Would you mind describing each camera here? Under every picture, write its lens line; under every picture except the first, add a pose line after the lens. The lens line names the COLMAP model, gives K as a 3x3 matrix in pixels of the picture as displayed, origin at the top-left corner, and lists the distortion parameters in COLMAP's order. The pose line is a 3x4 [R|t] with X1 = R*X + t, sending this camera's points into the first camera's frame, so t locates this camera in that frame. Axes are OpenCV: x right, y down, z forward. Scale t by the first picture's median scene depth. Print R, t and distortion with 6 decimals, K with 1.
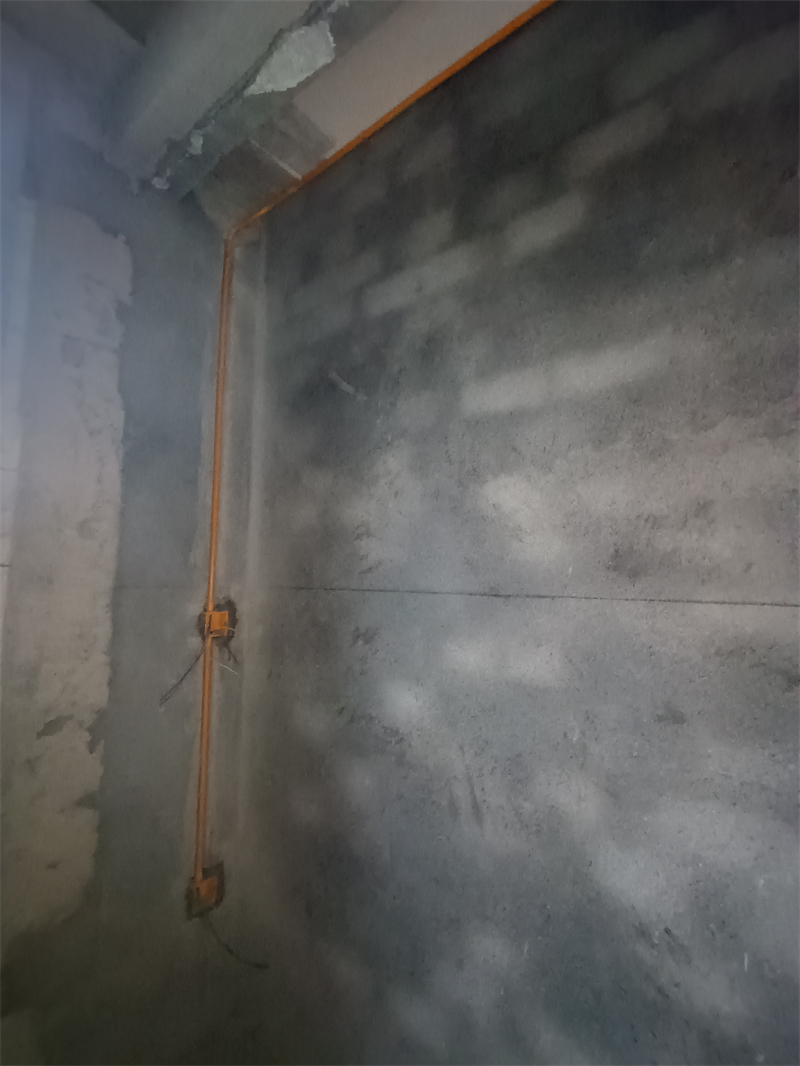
lens RADIAL K [[486.0, 0, 400.9], [0, 486.0, 534.3], [0, 0, 1]] dist [-0.004936, -0.000334]
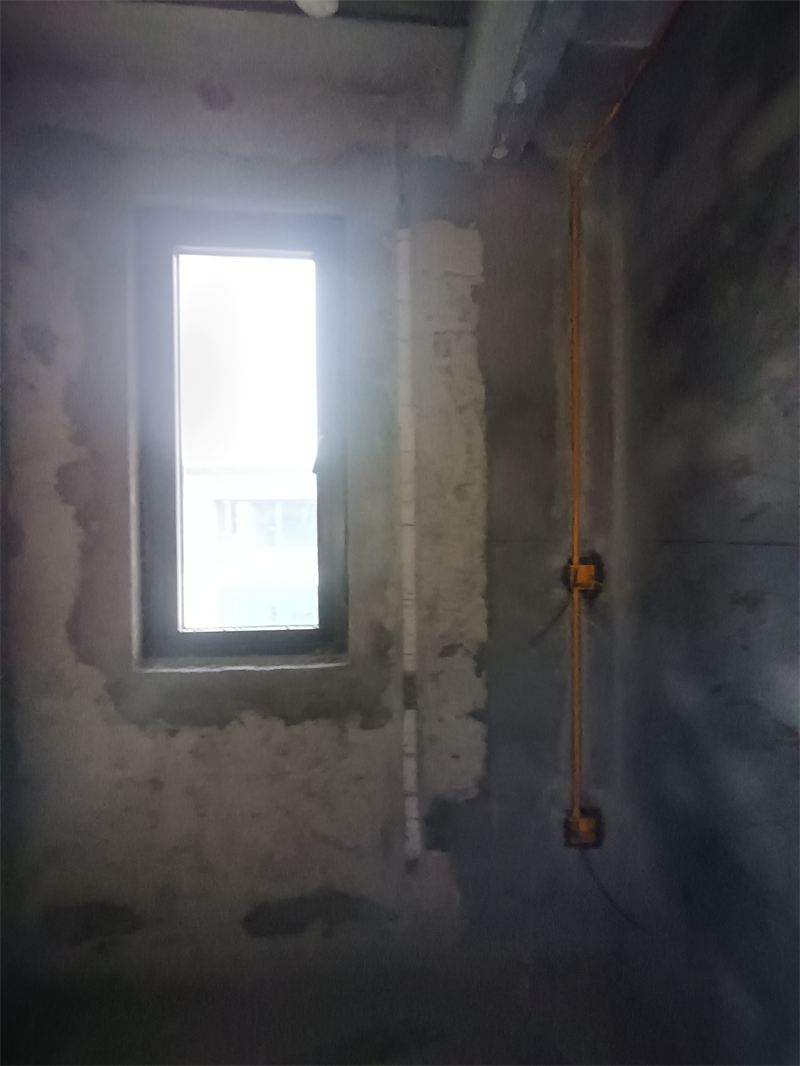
lens RADIAL K [[486.0, 0, 400.7], [0, 486.0, 534.0], [0, 0, 1]] dist [-0.004936, -0.000334]
pose [[0.671764, -0.015046, -0.740612, 0.121480], [0.085553, 0.994679, 0.057391, 0.008048], [0.735808, -0.101915, 0.669477, 0.072097]]
